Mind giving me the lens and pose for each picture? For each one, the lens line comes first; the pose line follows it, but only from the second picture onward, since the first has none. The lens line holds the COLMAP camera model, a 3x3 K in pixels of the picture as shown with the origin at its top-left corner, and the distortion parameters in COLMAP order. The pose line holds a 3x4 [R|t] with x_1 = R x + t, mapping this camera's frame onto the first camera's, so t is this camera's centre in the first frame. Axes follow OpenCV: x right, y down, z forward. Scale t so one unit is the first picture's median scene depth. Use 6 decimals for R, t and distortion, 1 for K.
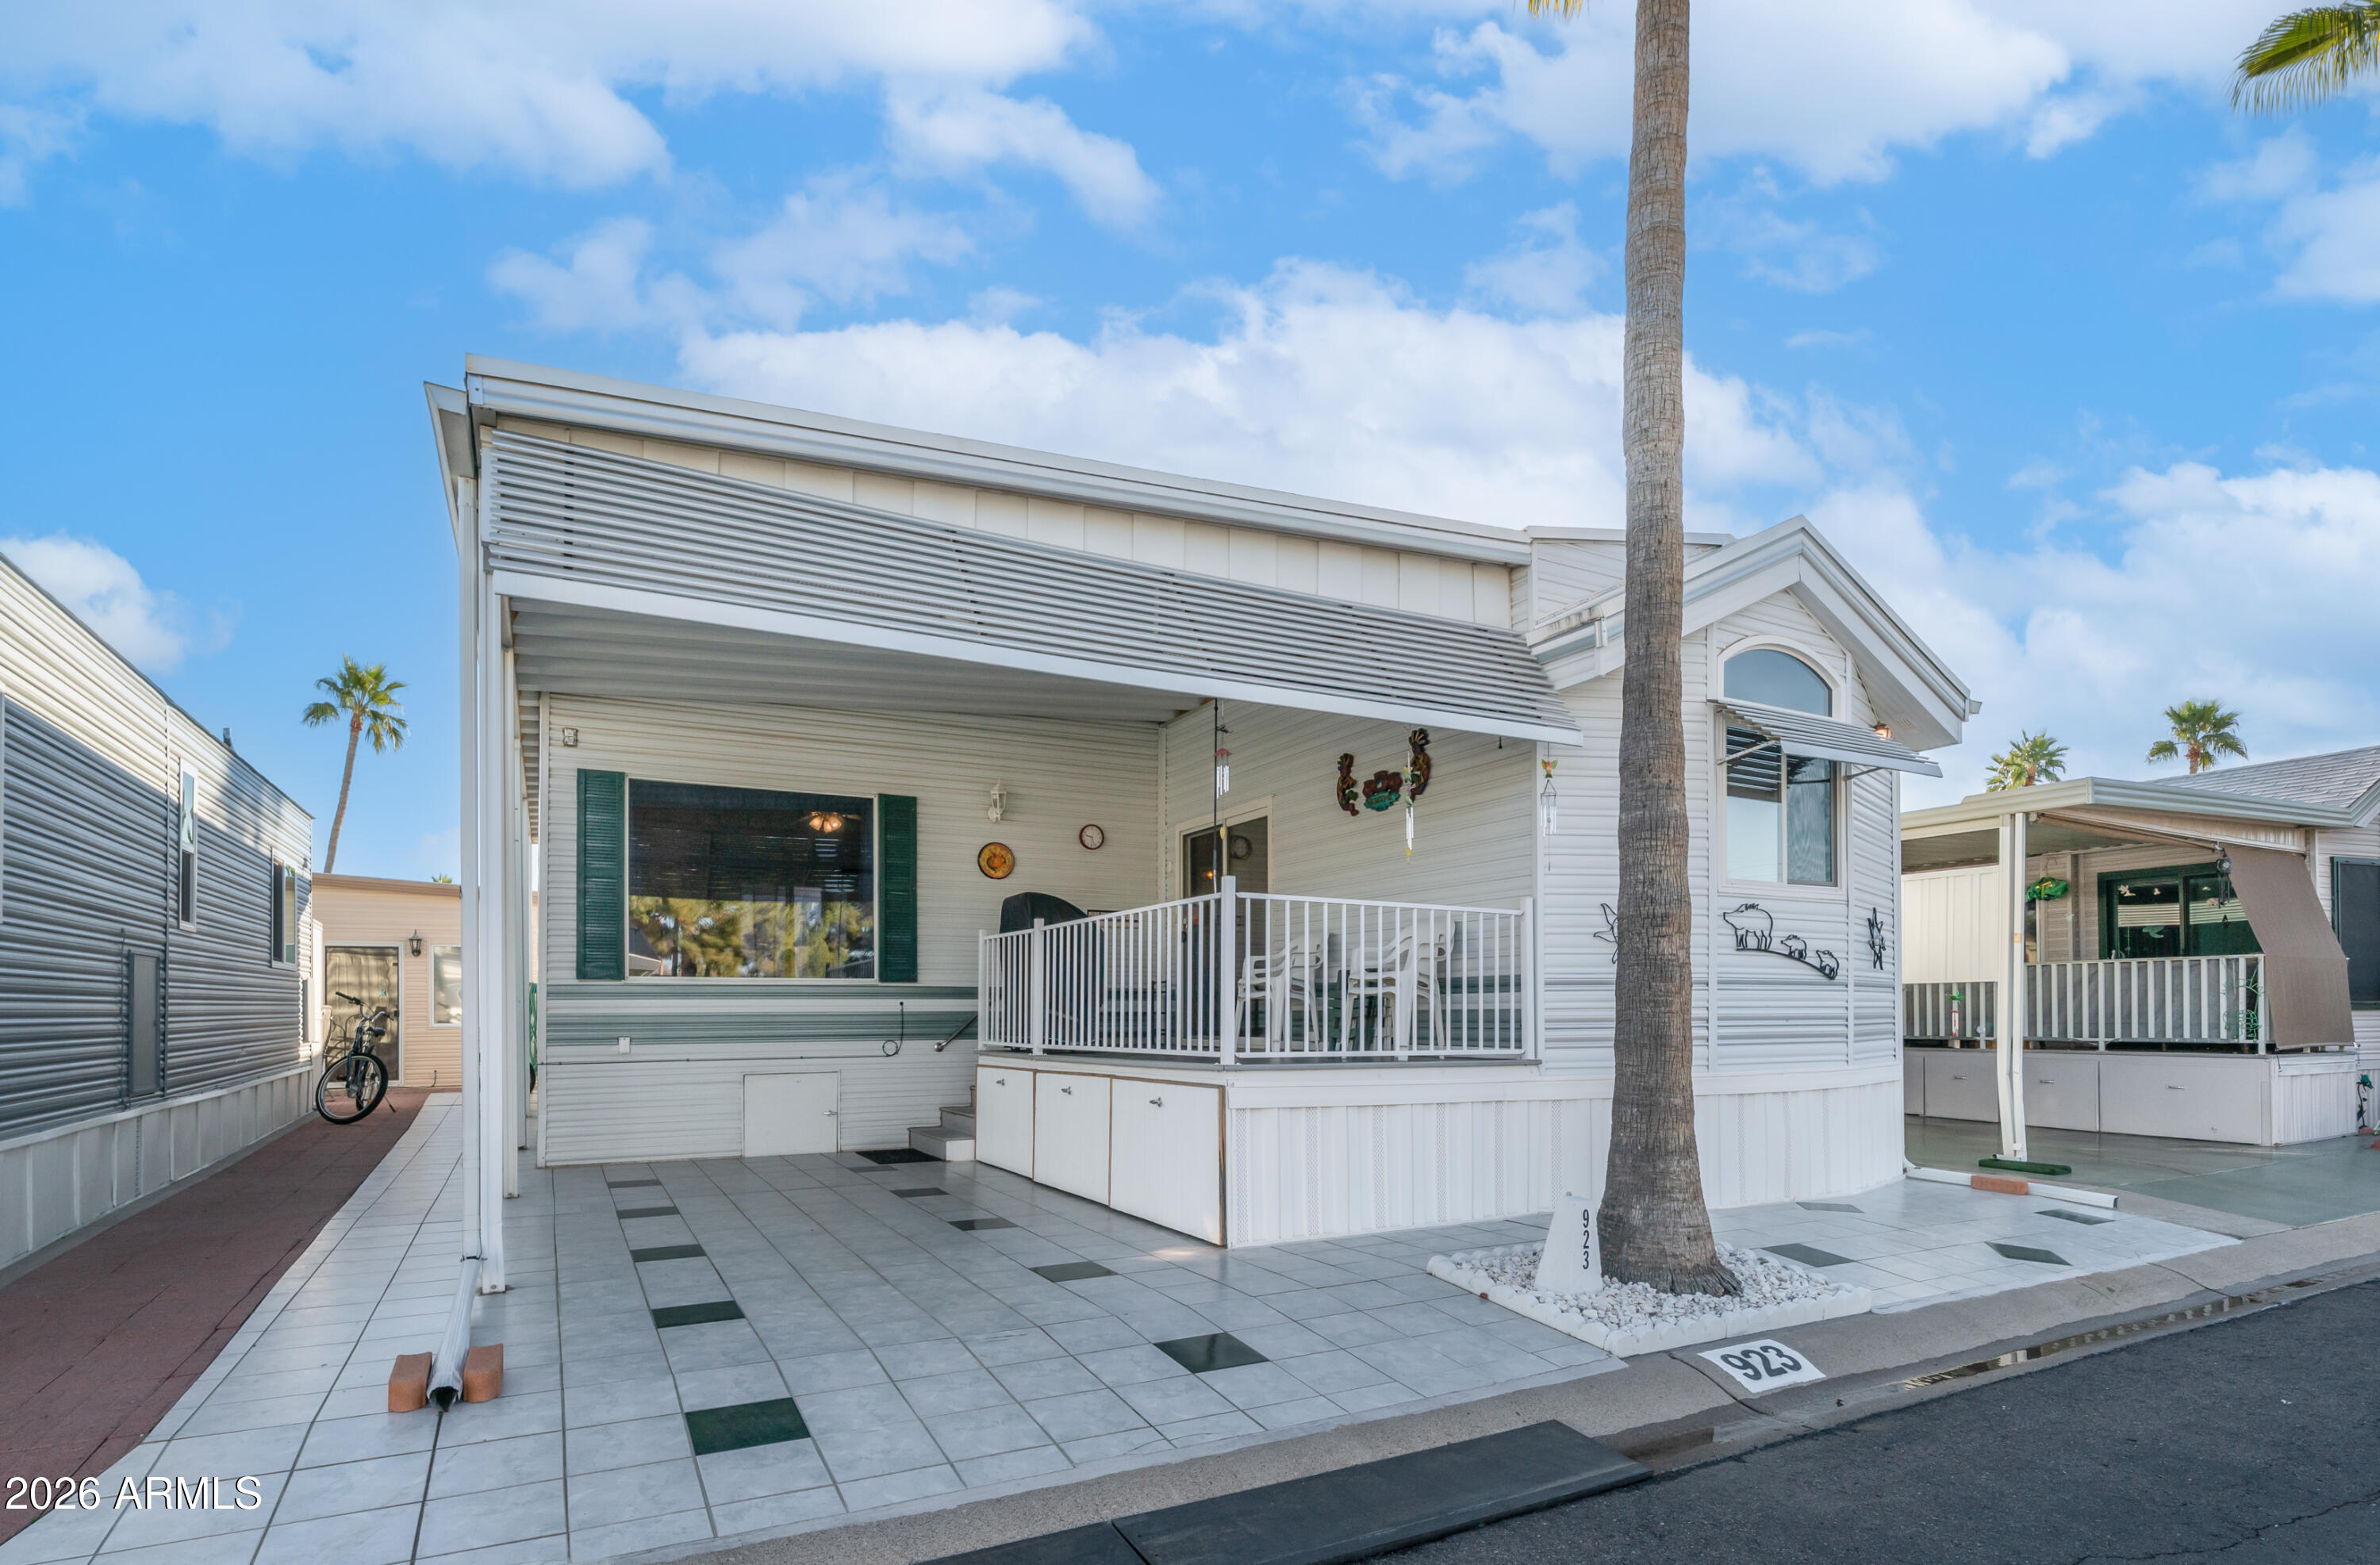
lens RADIAL K [[1197.0, 0, 1241.9], [0, 1197.0, 997.8], [0, 0, 1]] dist [-0.001827, -0.000431]
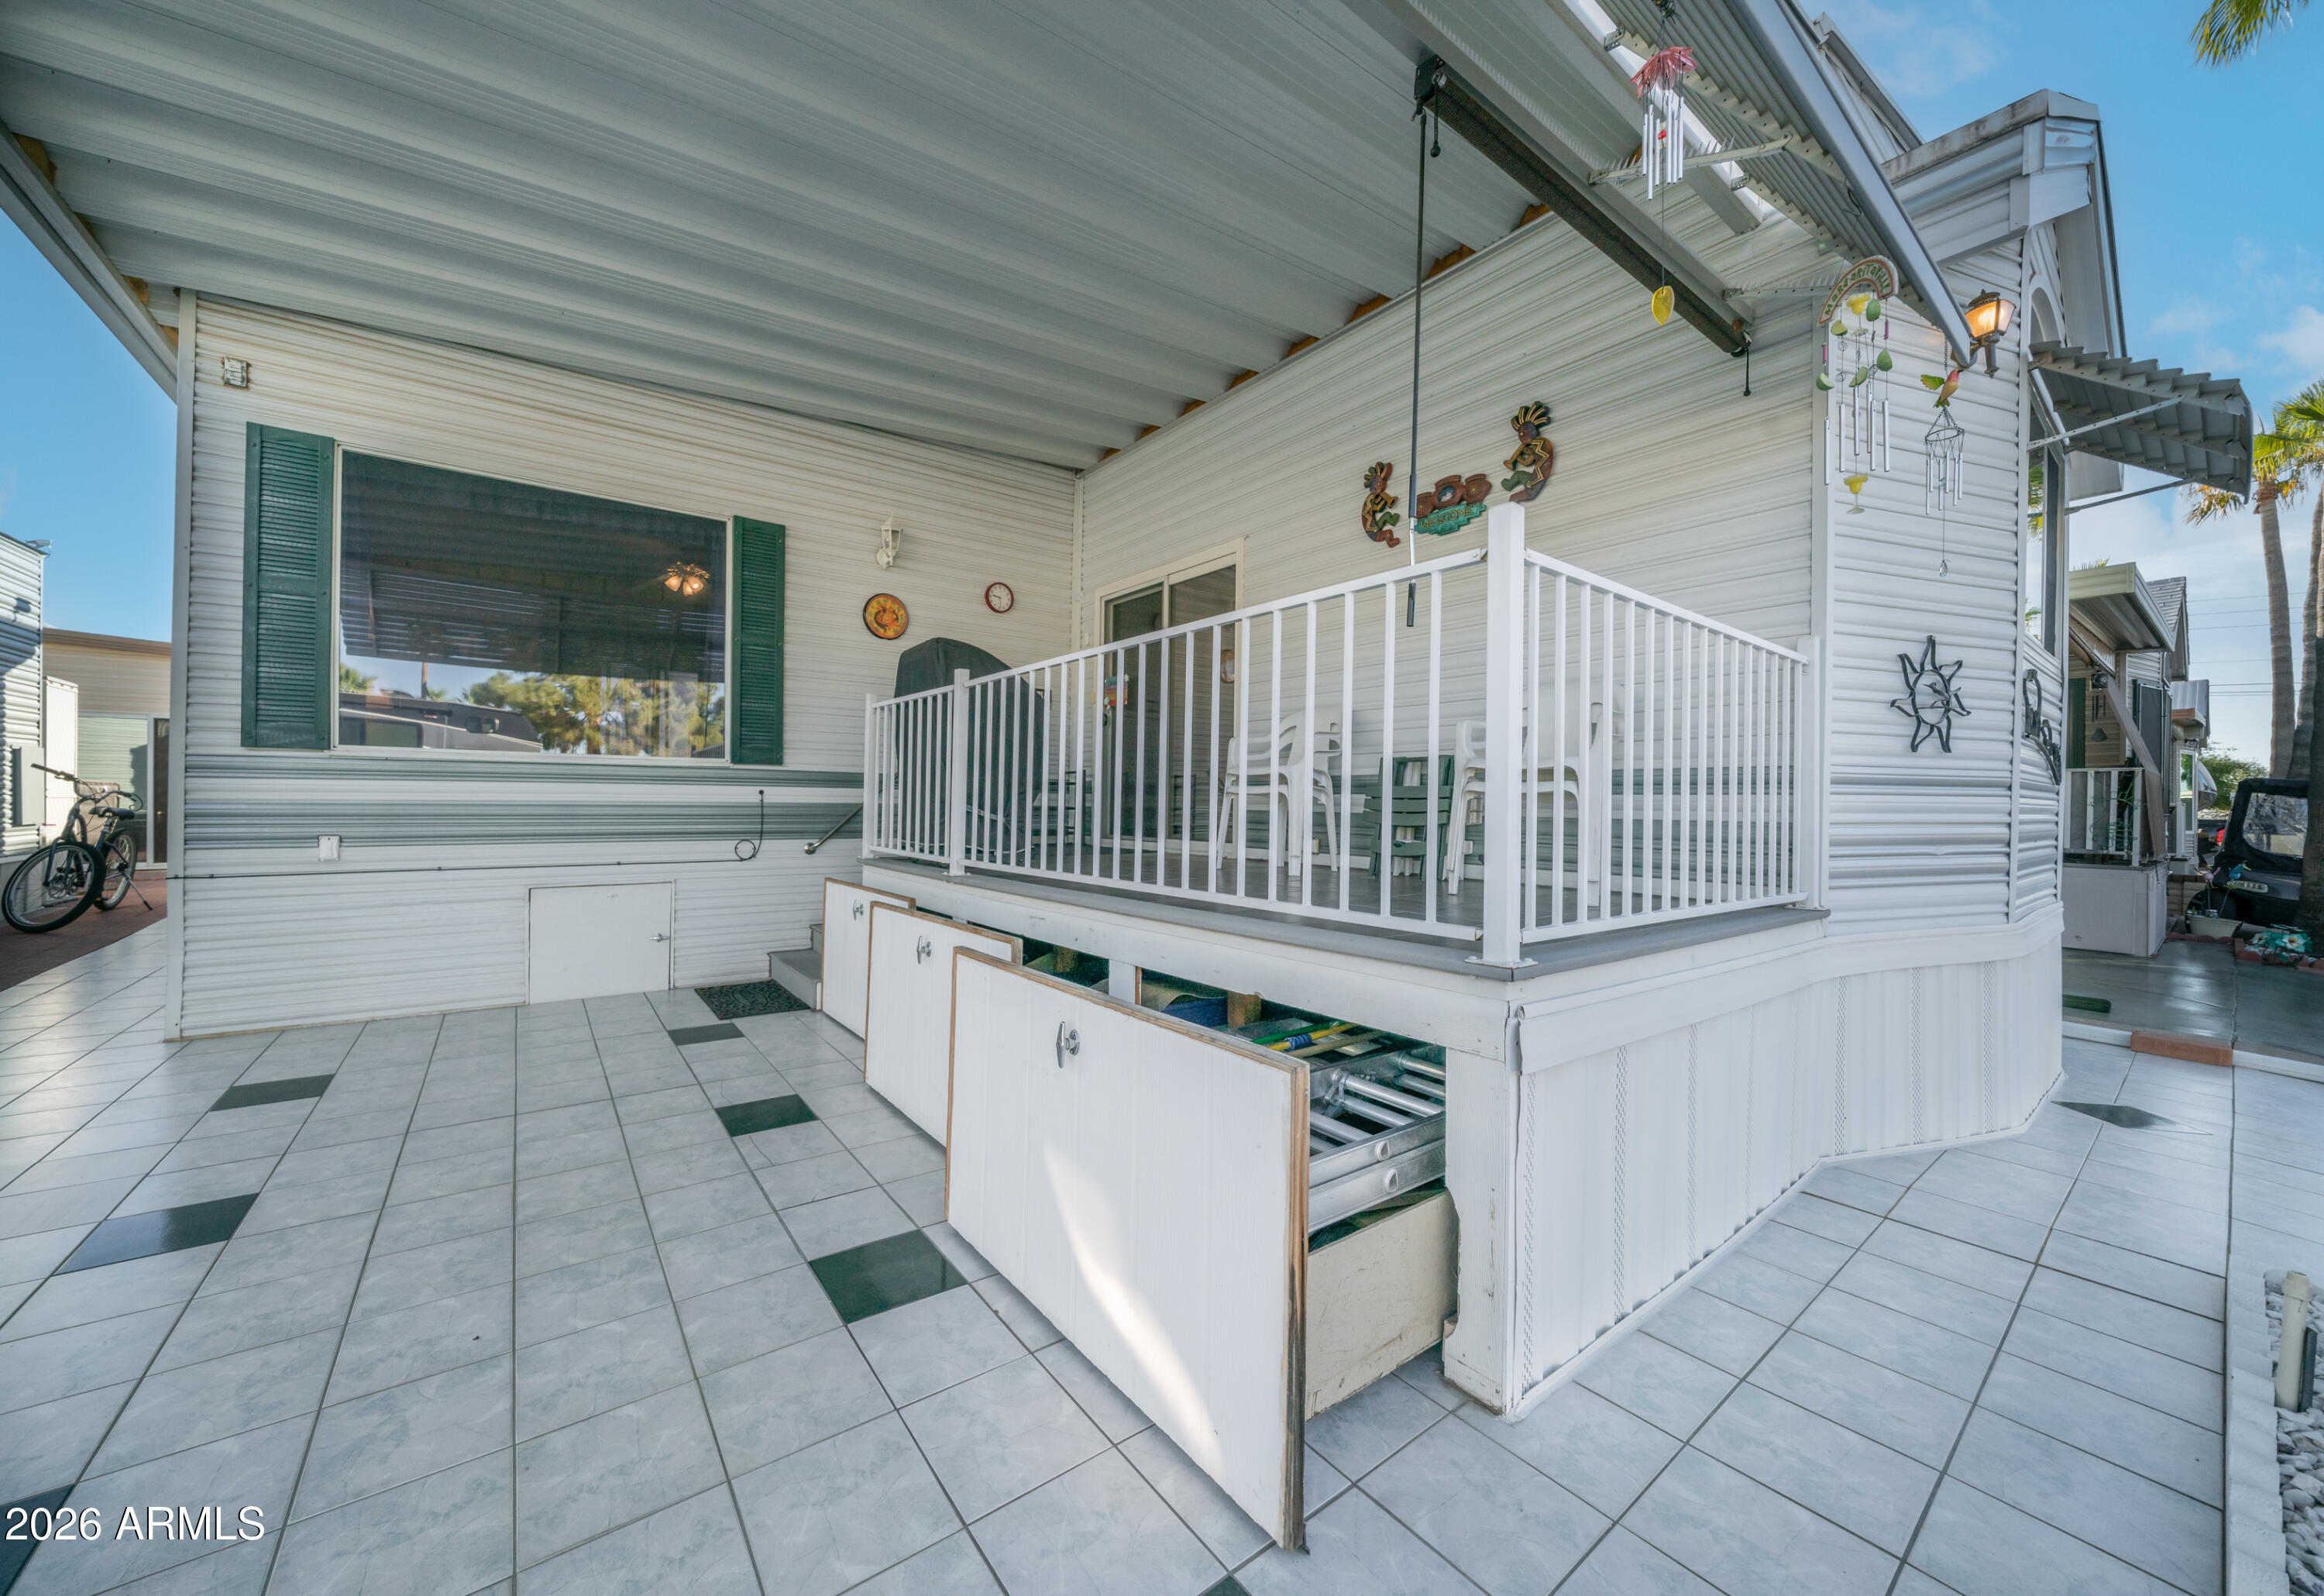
lens RADIAL K [[839.0, 0, 1110.5], [0, 839.0, 801.9], [0, 0, 1]] dist [-0.007318, -0.000164]
pose [[0.996636, 0.017675, 0.080022, -0.110730], [-0.018768, 0.999740, 0.012925, -0.000135], [-0.079773, -0.014383, 0.996709, 0.477131]]
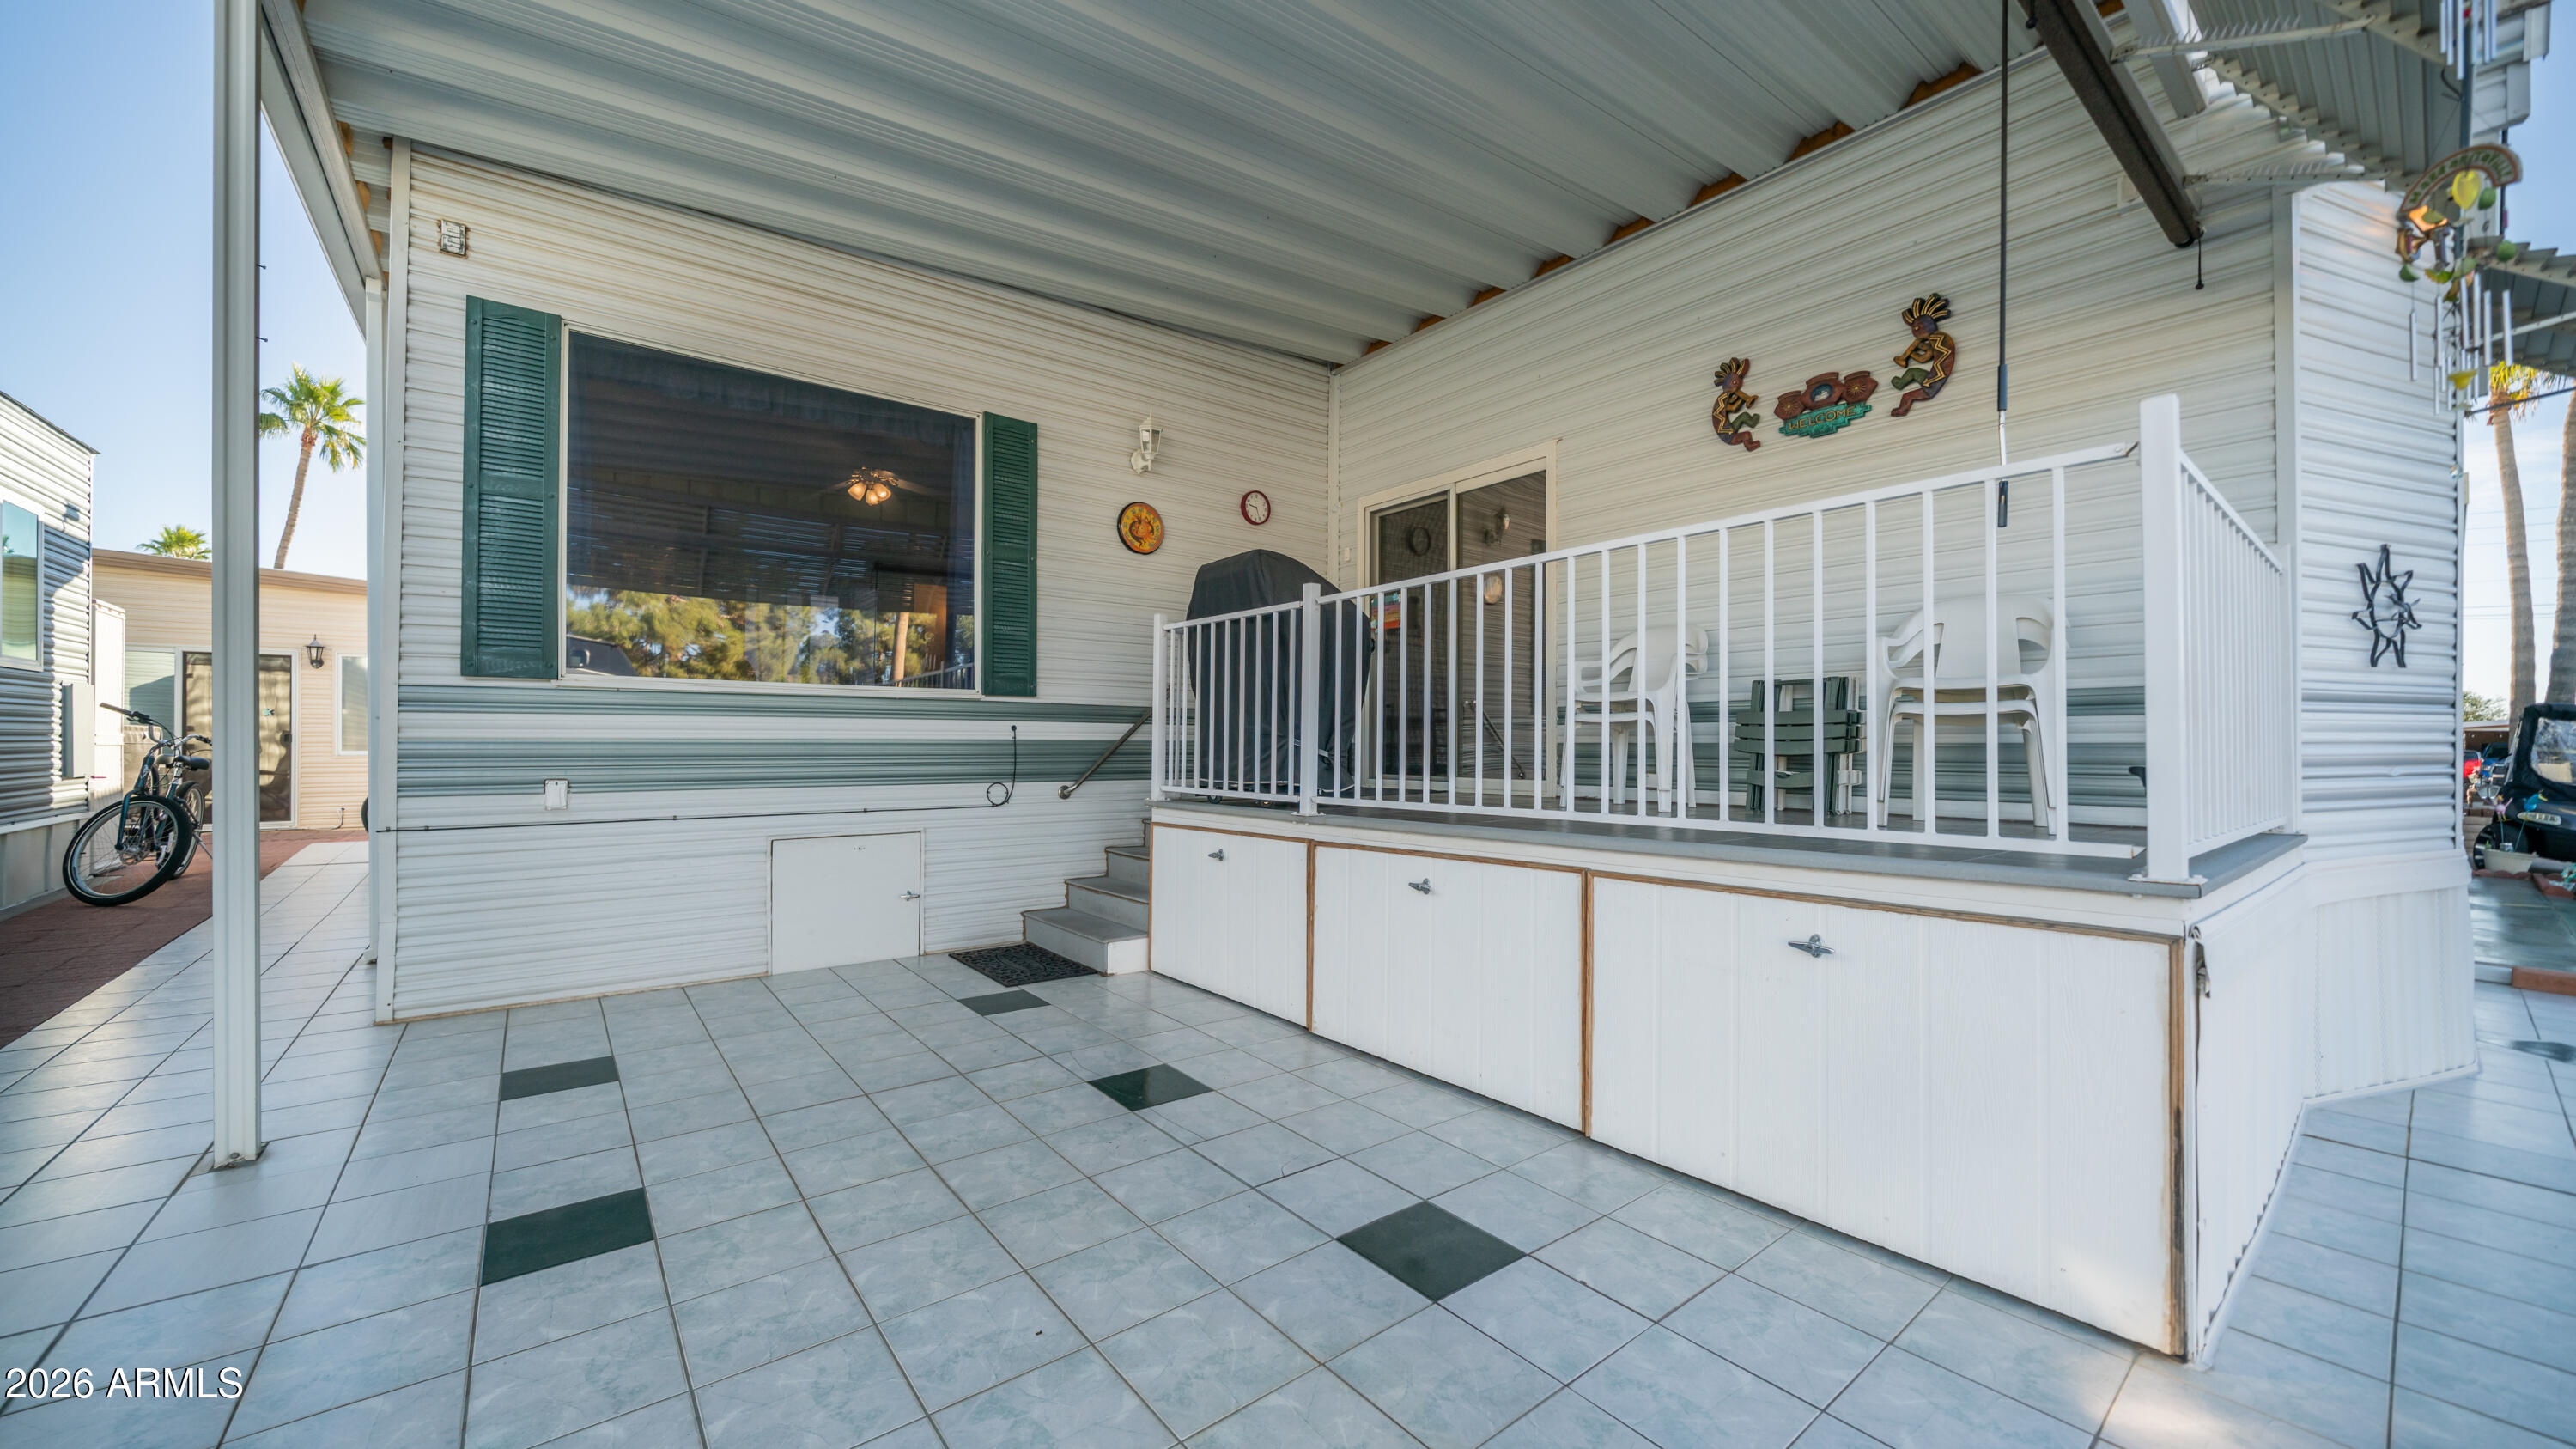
lens RADIAL K [[954.4, 0, 1270.8], [0, 954.4, 737.6], [0, 0, 1]] dist [-0.006702, 0.000419]
pose [[0.991770, 0.009087, 0.127706, -0.224947], [-0.009526, 0.999951, 0.002829, 0.007945], [-0.127674, -0.004023, 0.991808, 0.482550]]
